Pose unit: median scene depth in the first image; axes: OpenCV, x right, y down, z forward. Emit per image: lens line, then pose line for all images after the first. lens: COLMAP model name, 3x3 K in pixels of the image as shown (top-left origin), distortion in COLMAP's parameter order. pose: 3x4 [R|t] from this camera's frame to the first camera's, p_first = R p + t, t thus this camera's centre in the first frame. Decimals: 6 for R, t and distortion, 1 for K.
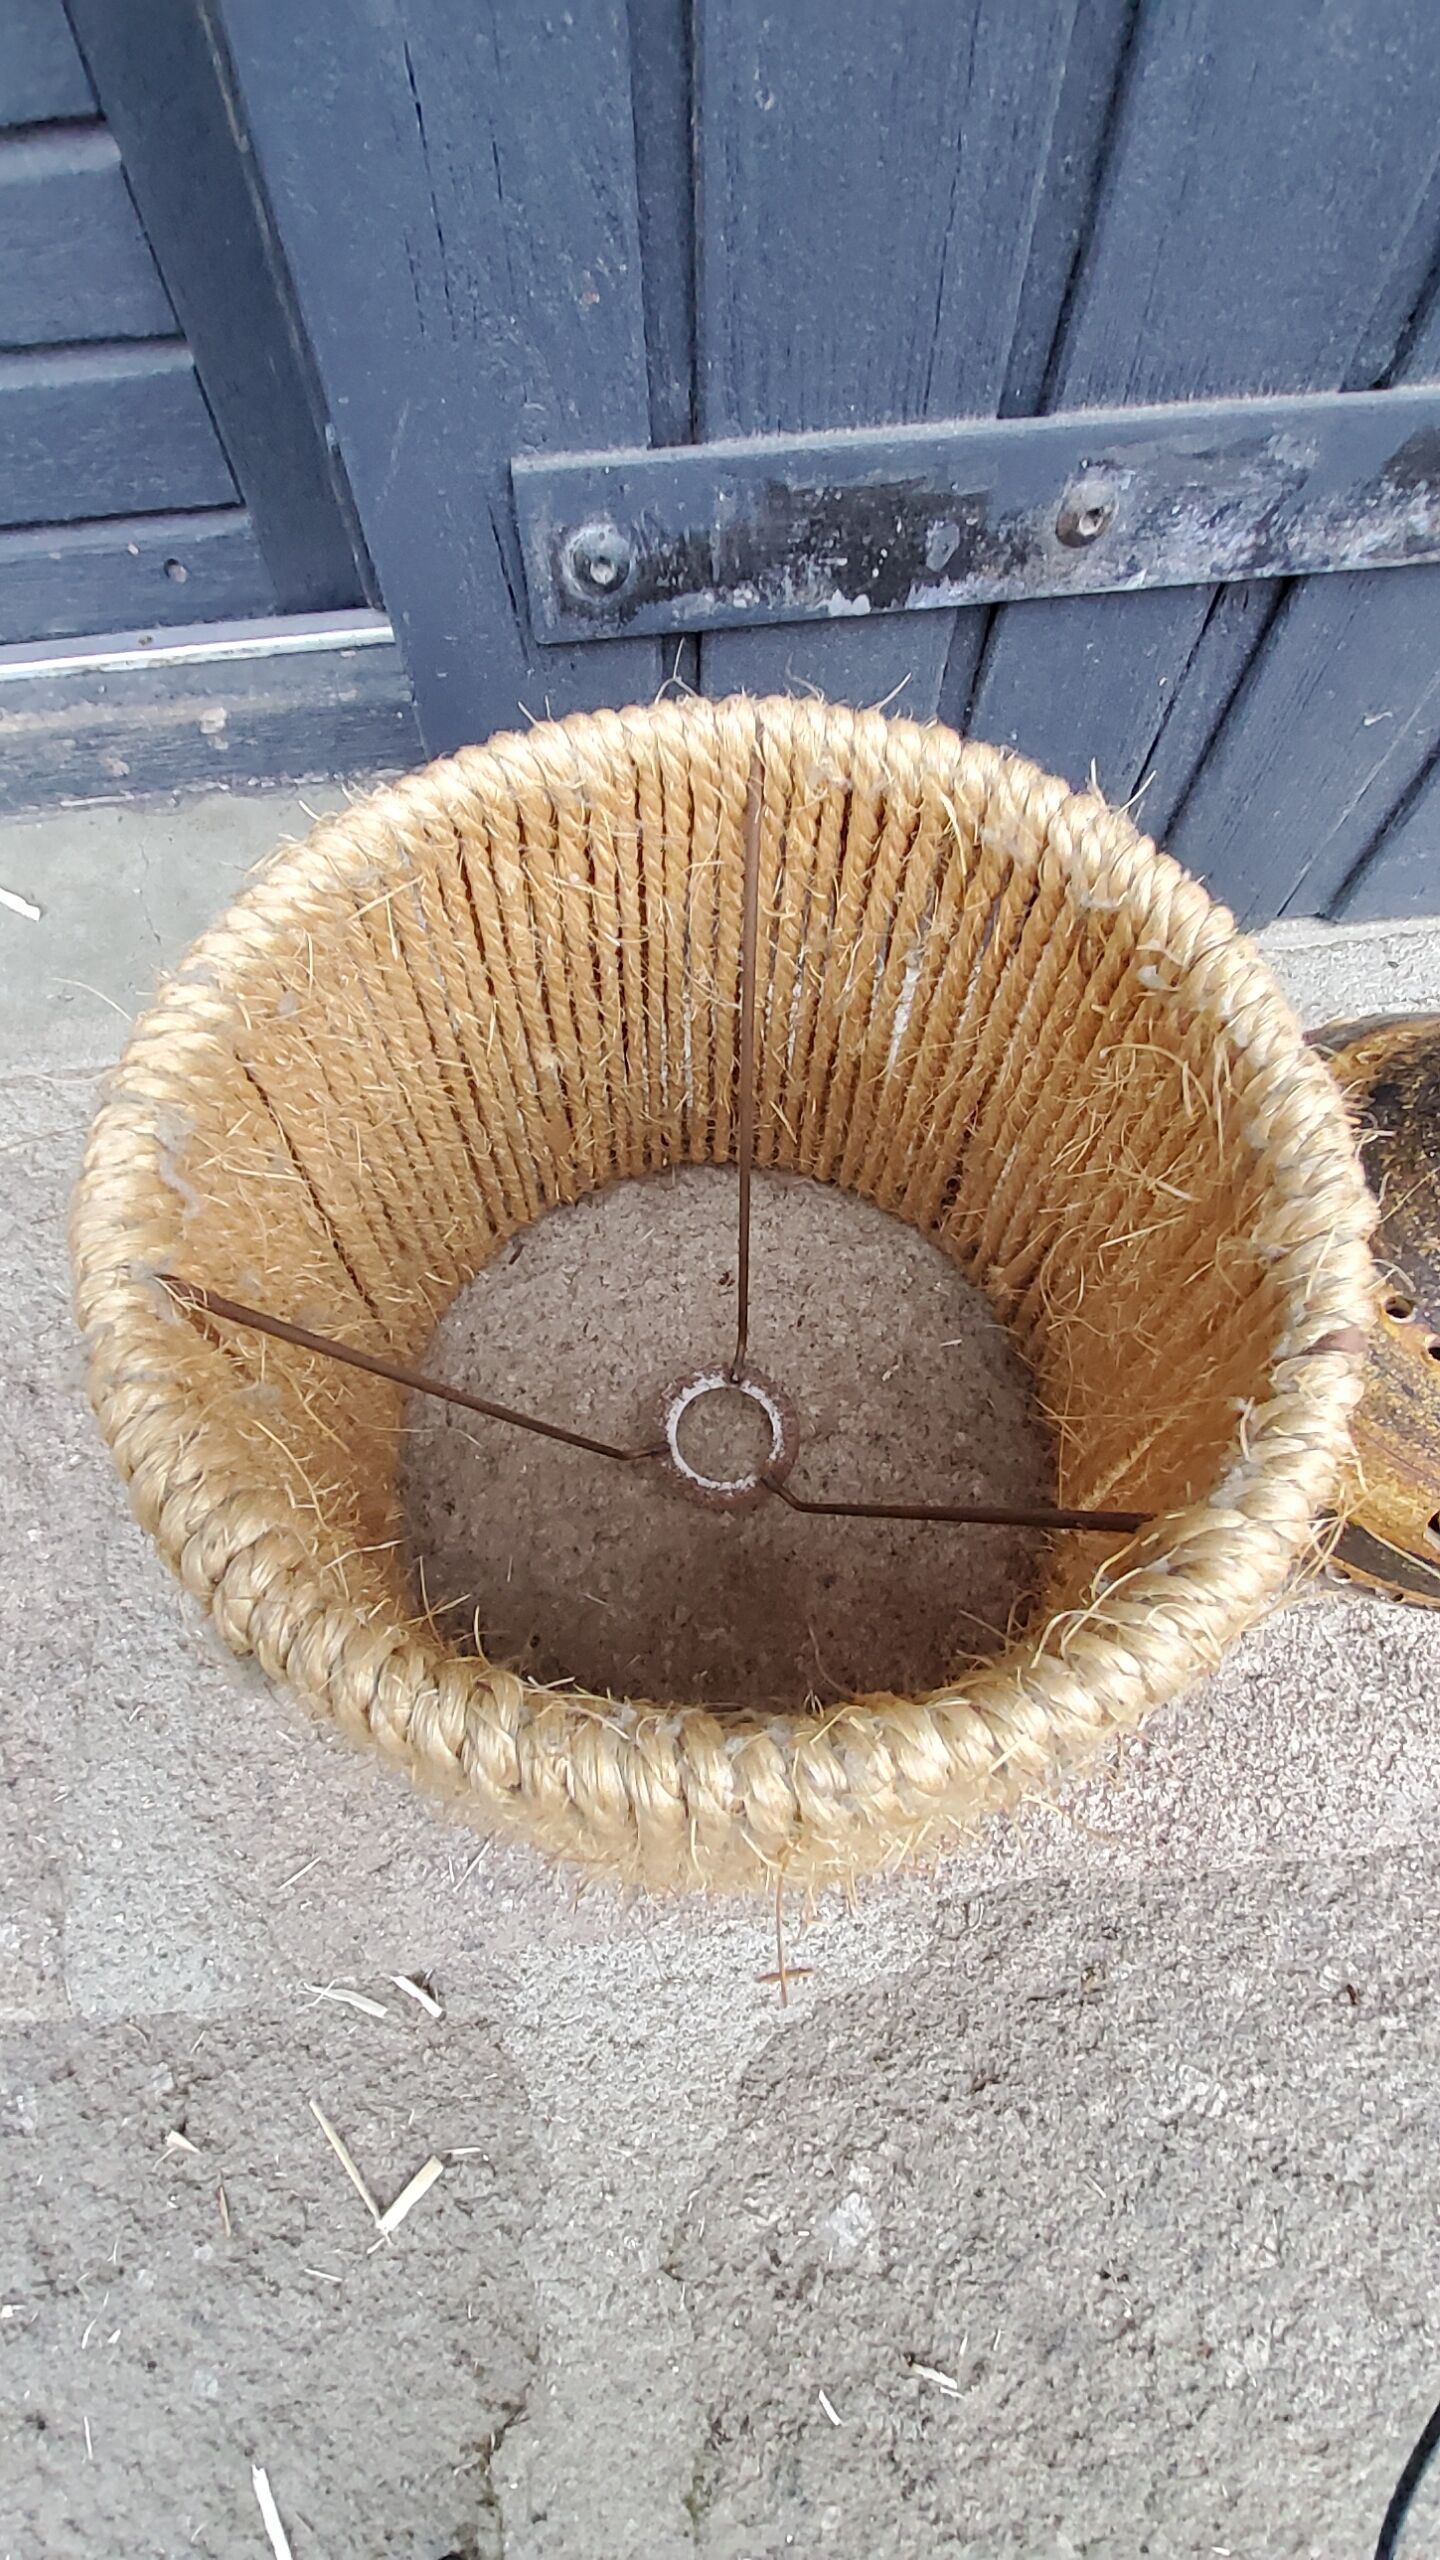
lens RADIAL K [[1001.7, 0, 682.7], [0, 1001.7, 1251.3], [0, 0, 1]] dist [0.015680, -0.014749]
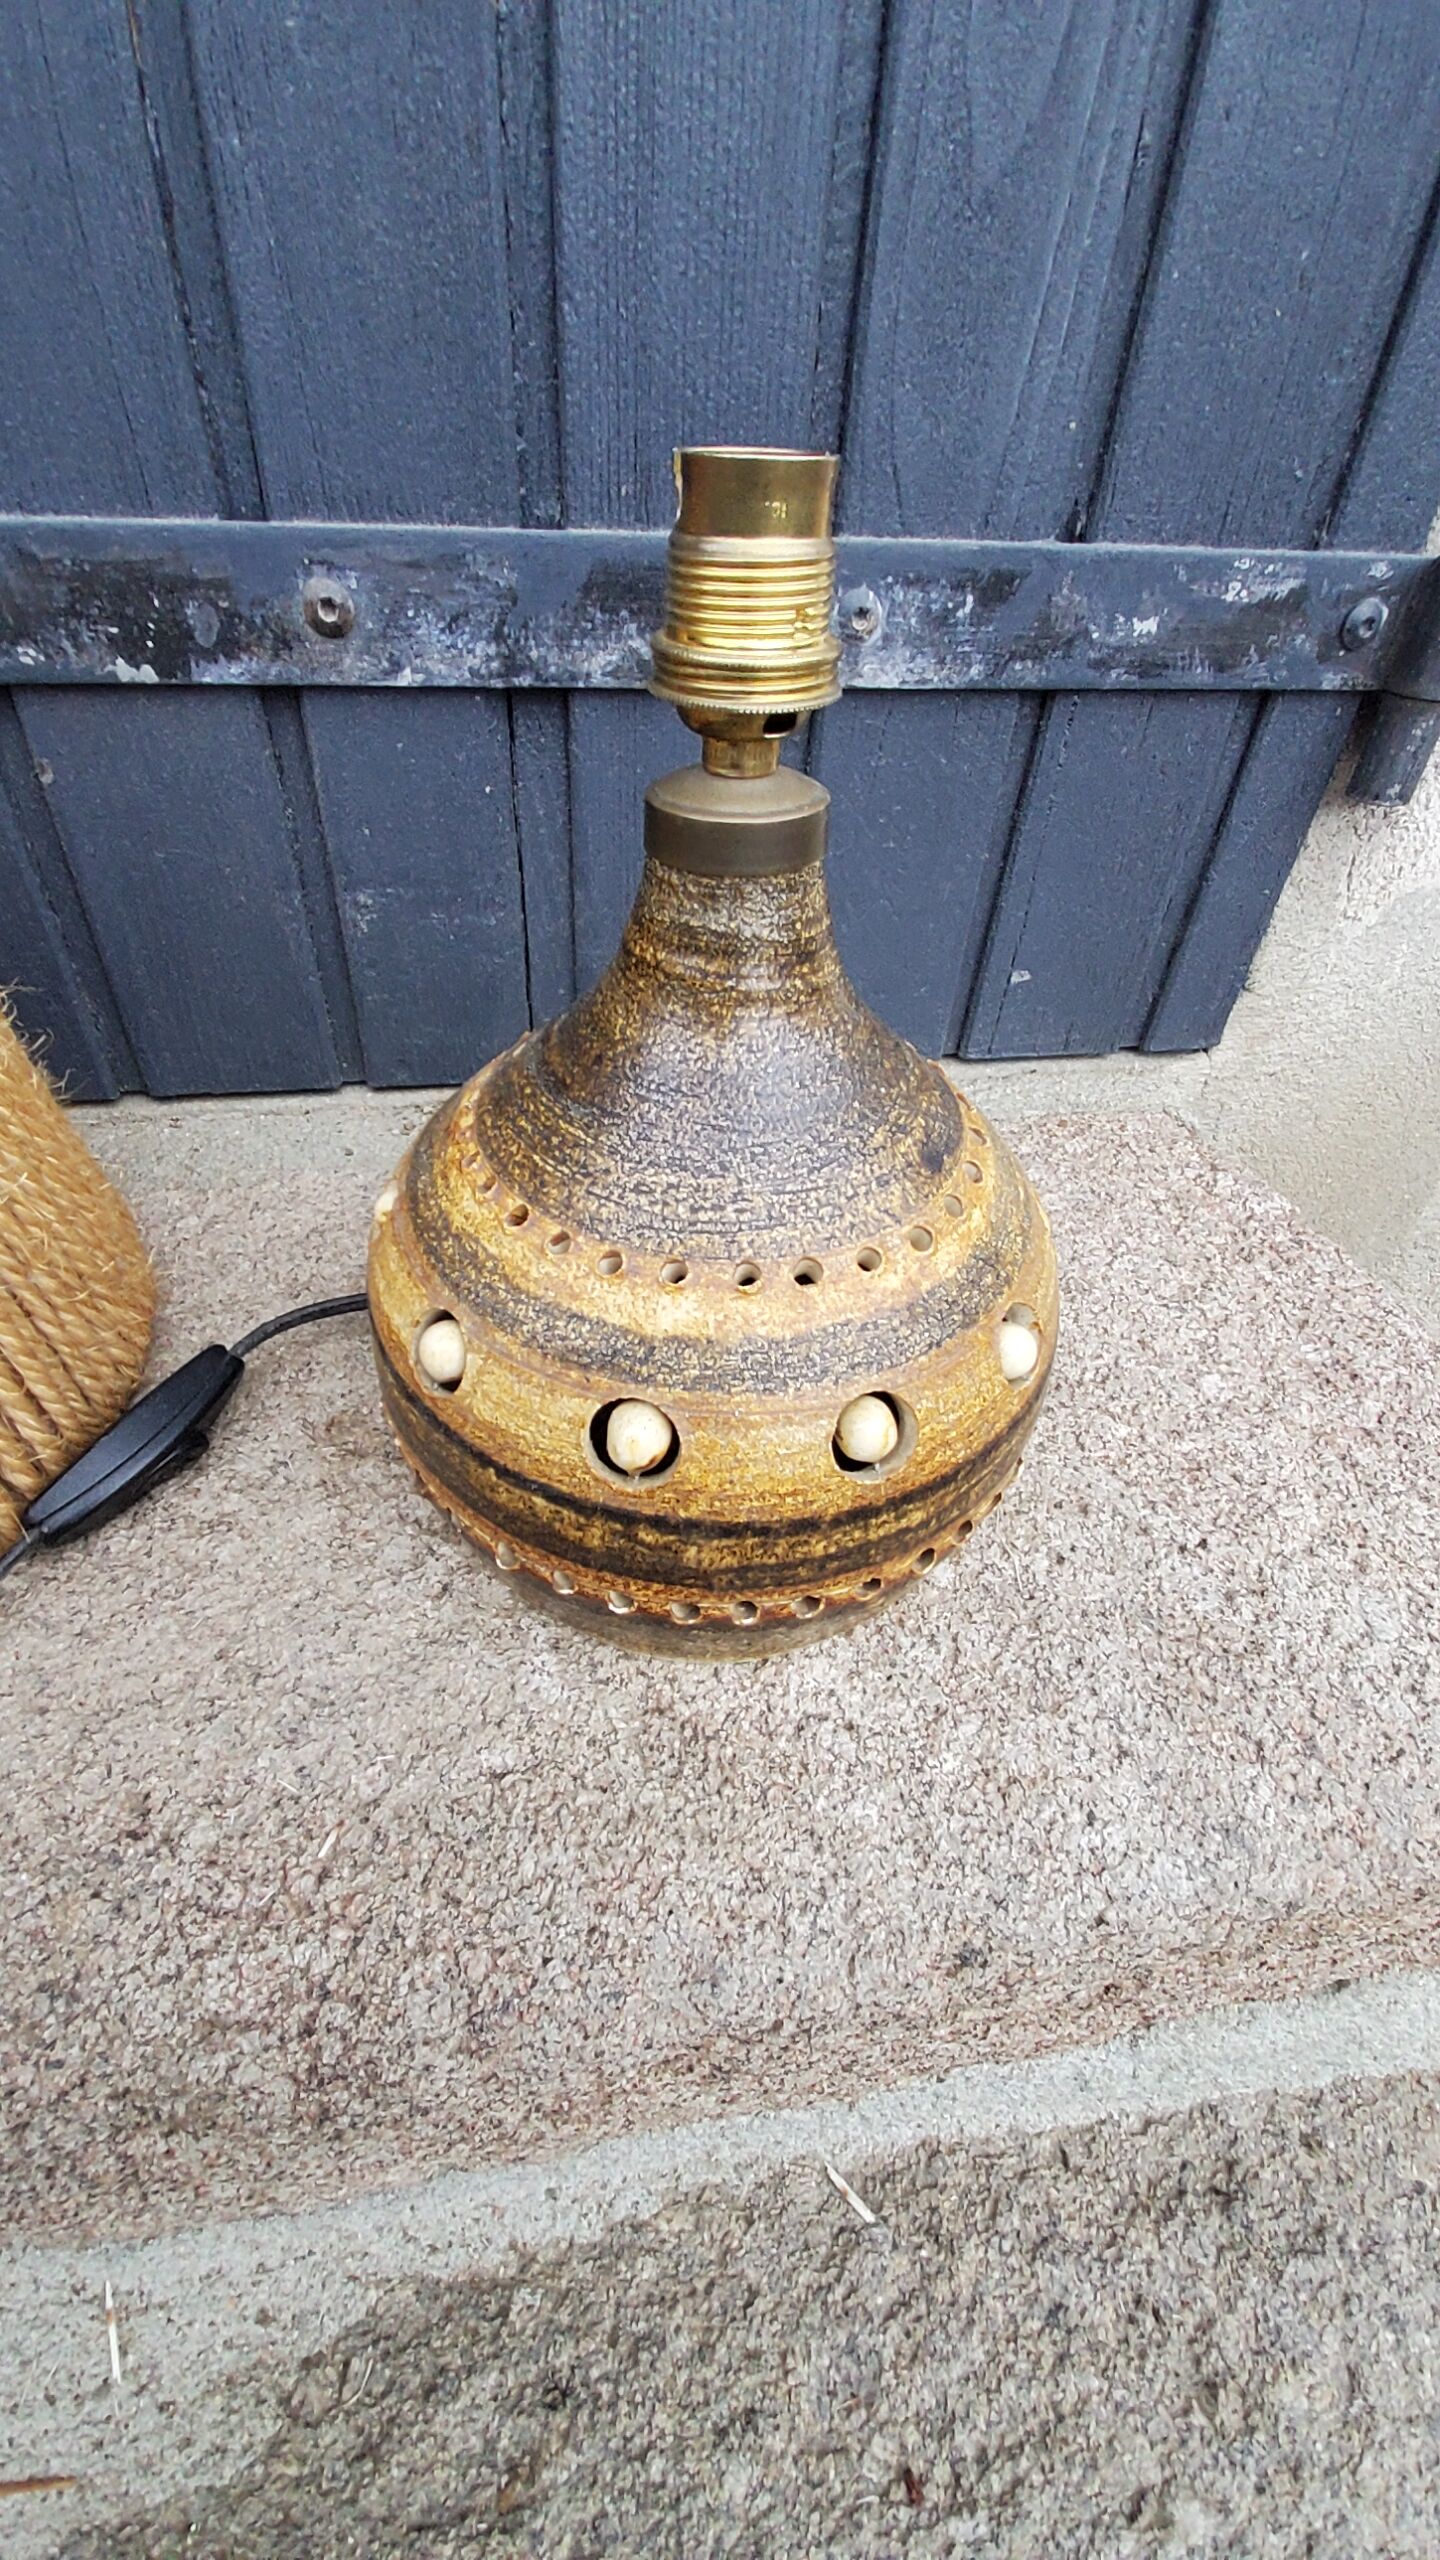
lens RADIAL K [[1001.7, 0, 682.4], [0, 1001.7, 1246.3], [0, 0, 1]] dist [0.015680, -0.014749]
pose [[0.996518, 0.020298, 0.080872, 0.516315], [0.013336, 0.918630, -0.394894, 0.293599], [-0.082307, 0.394597, 0.915160, 0.132239]]
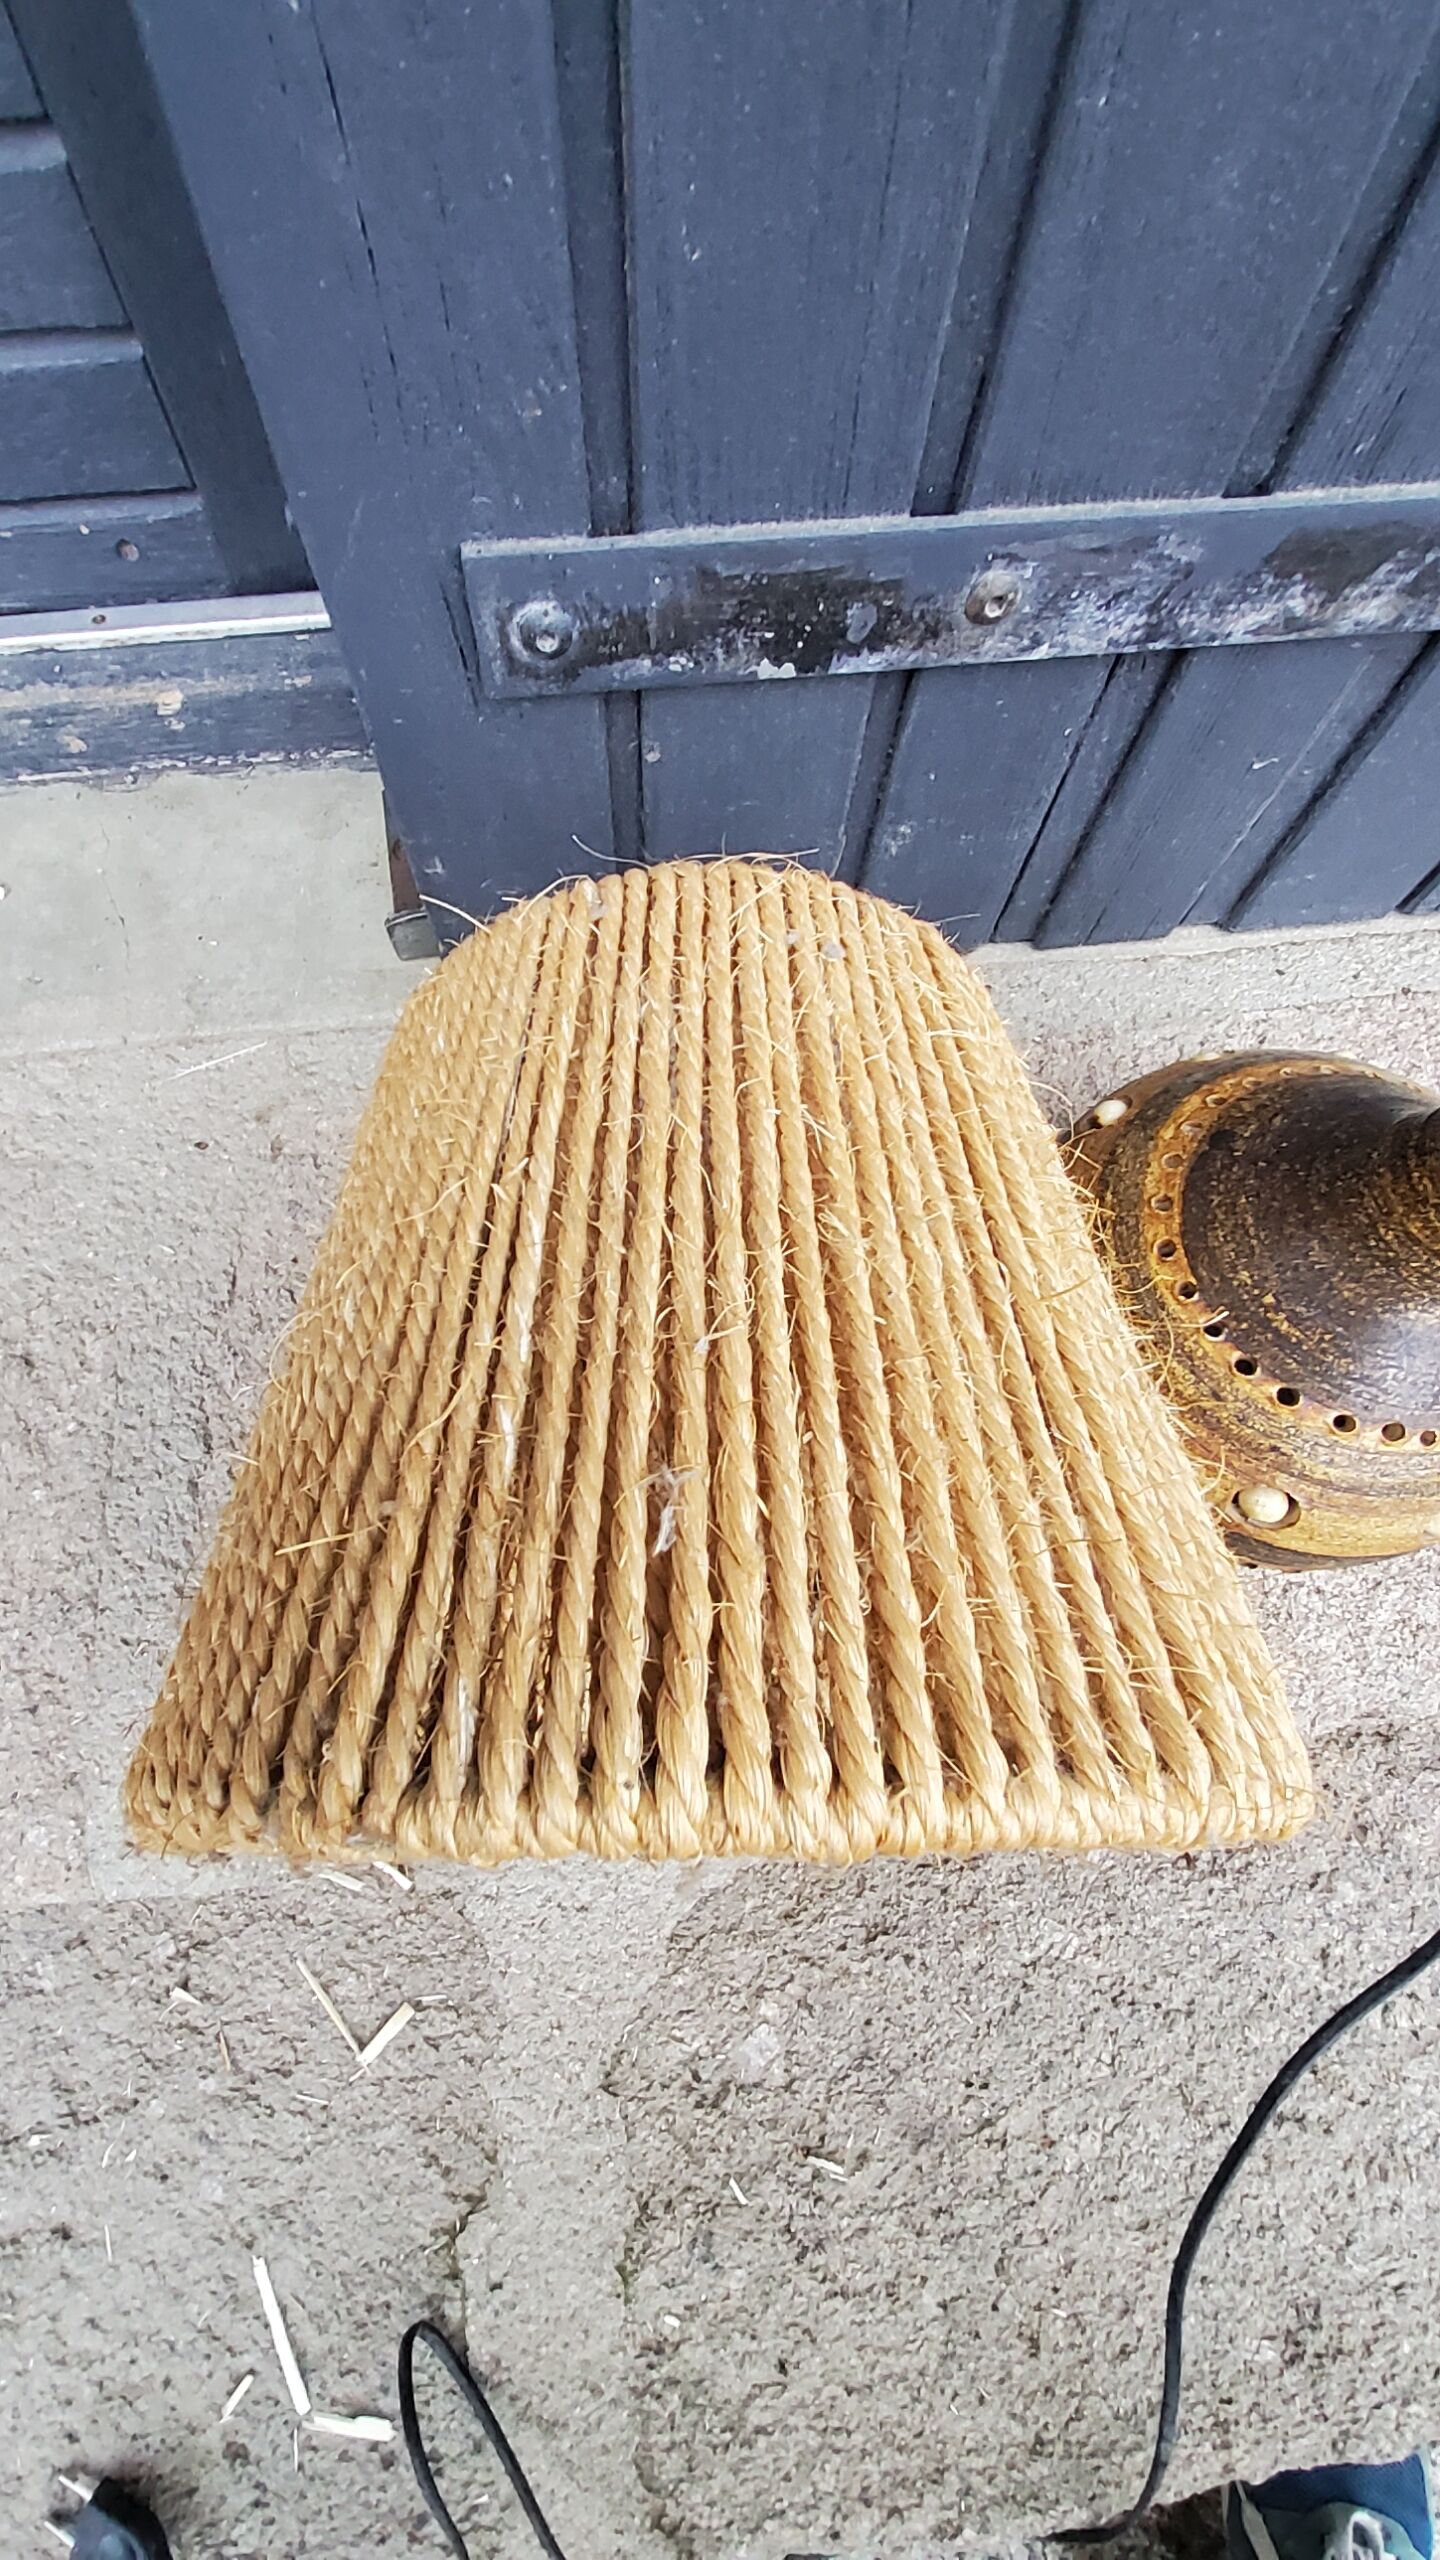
lens RADIAL K [[1001.7, 0, 681.9], [0, 1001.7, 1252.7], [0, 0, 1]] dist [0.015680, -0.014749]
pose [[0.999161, 0.009101, 0.039931, 0.019345], [-0.012891, 0.995326, 0.095713, -0.088912], [-0.038873, -0.096147, 0.994608, -0.099838]]
